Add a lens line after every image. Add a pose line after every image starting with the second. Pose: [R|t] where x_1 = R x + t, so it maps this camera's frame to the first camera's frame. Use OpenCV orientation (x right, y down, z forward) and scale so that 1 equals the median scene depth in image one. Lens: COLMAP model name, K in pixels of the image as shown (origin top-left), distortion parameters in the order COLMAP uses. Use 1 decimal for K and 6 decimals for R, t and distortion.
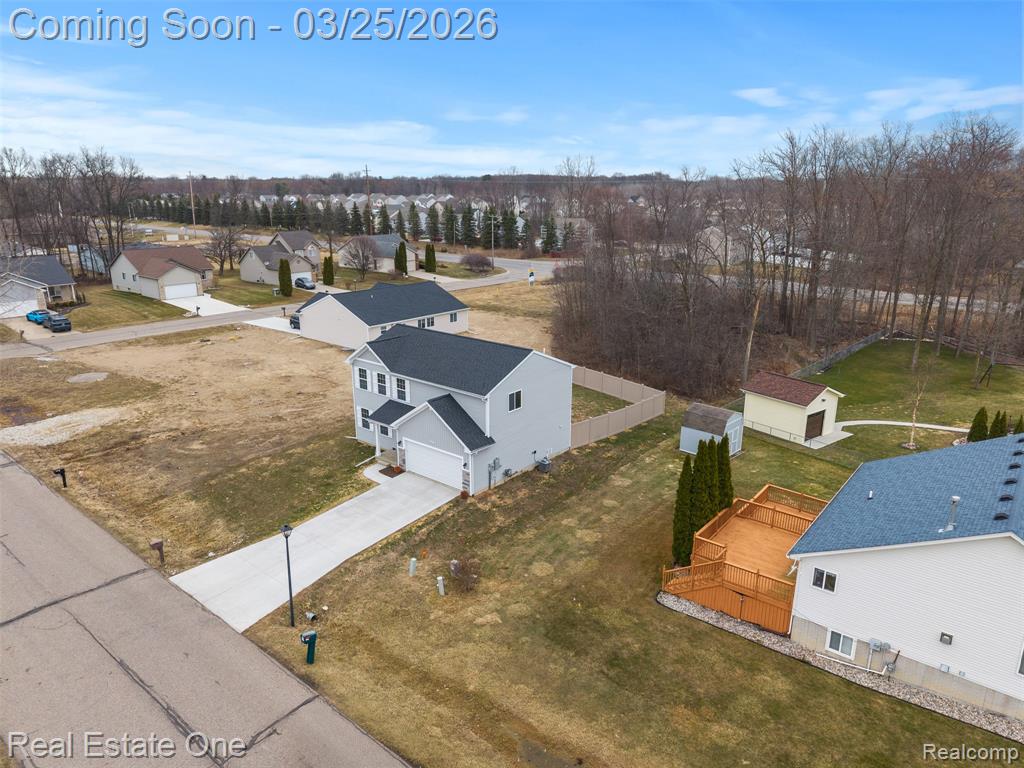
lens RADIAL K [[693.1, 0, 515.7], [0, 693.1, 378.8], [0, 0, 1]] dist [0.011045, -0.004631]
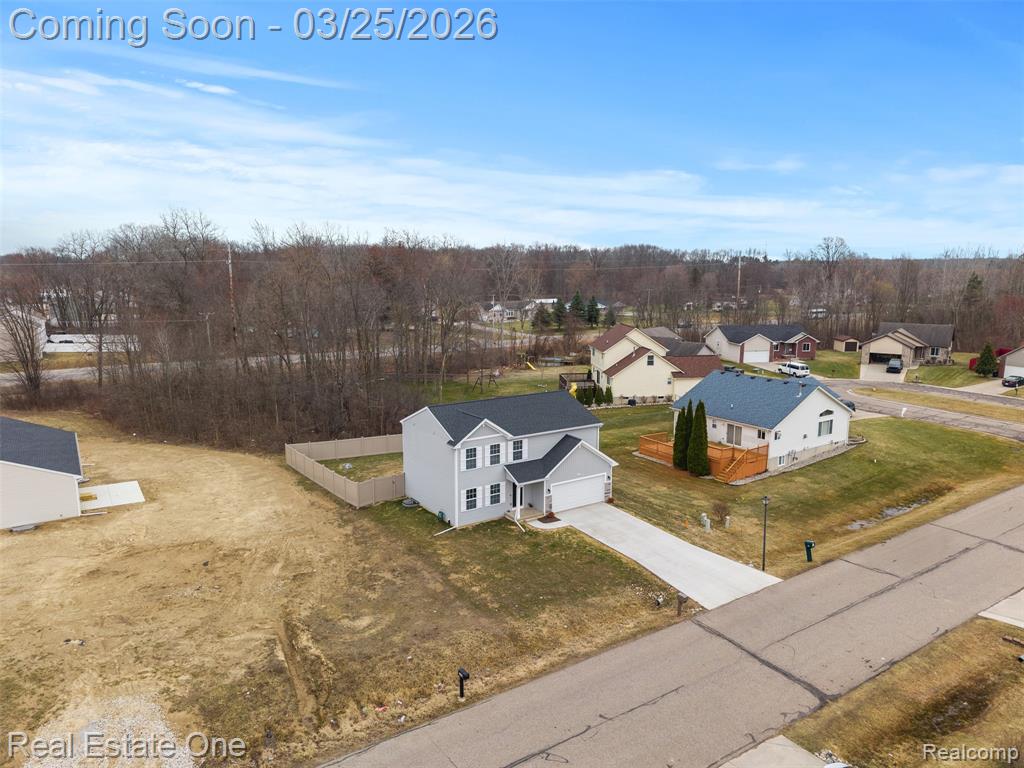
lens RADIAL K [[694.1, 0, 521.0], [0, 694.1, 366.4], [0, 0, 1]] dist [0.010123, -0.002117]
pose [[0.277411, -0.136724, 0.950973, -1.228466], [0.260421, 0.963467, 0.062552, -0.185960], [-0.924783, 0.230301, 0.302882, 0.652850]]
